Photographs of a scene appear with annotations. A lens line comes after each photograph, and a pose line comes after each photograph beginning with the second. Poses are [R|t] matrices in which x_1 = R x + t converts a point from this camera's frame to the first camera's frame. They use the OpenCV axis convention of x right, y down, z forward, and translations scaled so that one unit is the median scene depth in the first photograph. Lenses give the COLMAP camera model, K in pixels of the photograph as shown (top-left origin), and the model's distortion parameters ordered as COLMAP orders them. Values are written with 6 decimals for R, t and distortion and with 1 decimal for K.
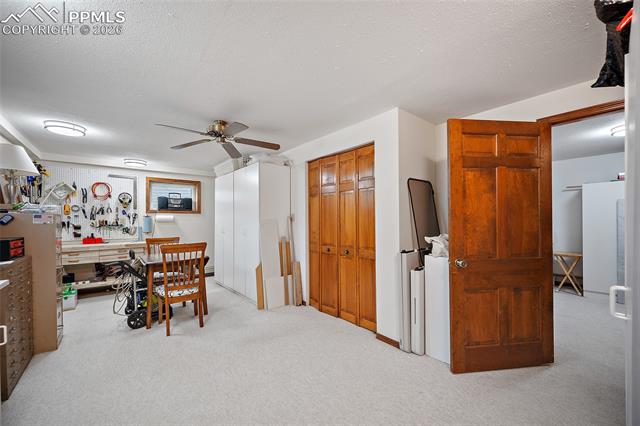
lens RADIAL K [[252.5, 0, 317.6], [0, 252.5, 216.6], [0, 0, 1]] dist [0.000608, -0.000064]
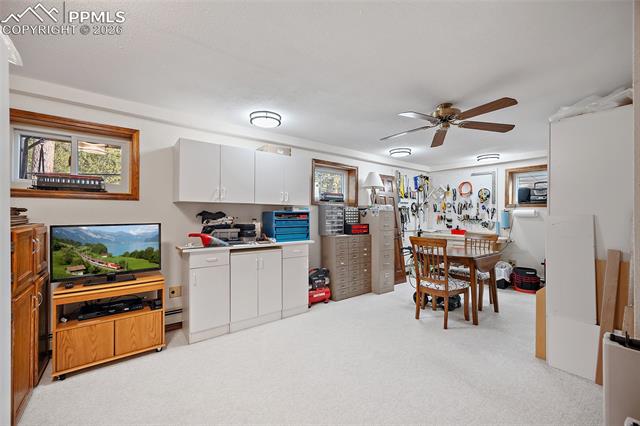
lens RADIAL K [[252.5, 0, 317.6], [0, 252.5, 216.6], [0, 0, 1]] dist [0.000608, -0.000064]
pose [[-0.017872, 0.014196, -0.999740, 0.309013], [0.007898, 0.999870, 0.014056, 0.001347], [0.999809, -0.007645, -0.017982, 0.343462]]
